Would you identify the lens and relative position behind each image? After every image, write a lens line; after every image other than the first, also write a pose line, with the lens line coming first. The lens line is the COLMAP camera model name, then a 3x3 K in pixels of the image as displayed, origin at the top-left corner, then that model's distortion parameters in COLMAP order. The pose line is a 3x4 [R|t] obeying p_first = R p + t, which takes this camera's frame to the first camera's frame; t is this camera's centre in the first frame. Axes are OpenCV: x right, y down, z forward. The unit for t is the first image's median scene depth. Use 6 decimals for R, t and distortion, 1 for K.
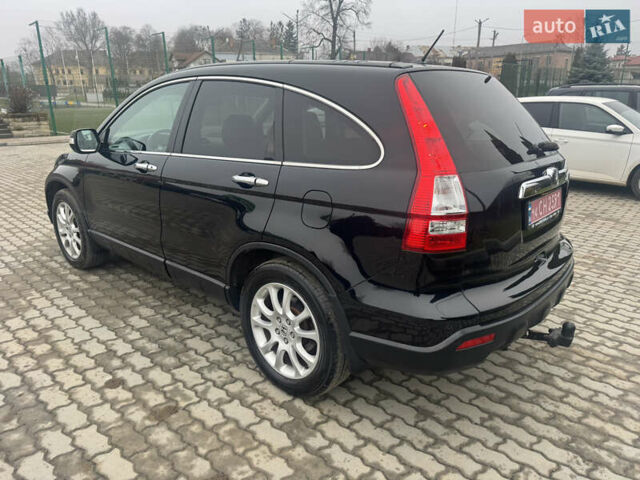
lens RADIAL K [[452.6, 0, 310.3], [0, 452.6, 248.4], [0, 0, 1]] dist [0.037140, -0.038111]
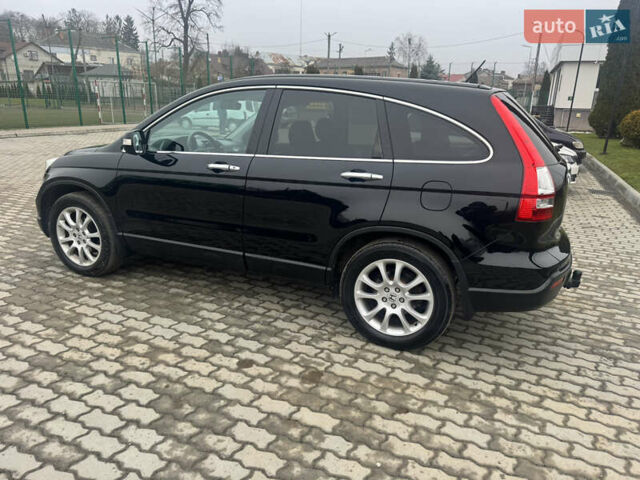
lens RADIAL K [[452.6, 0, 316.4], [0, 452.6, 251.2], [0, 0, 1]] dist [0.037140, -0.038111]
pose [[0.946322, -0.070308, 0.315485, -0.559780], [0.071167, 0.997425, 0.008814, 0.026767], [-0.315293, 0.014111, 0.948890, -0.088774]]
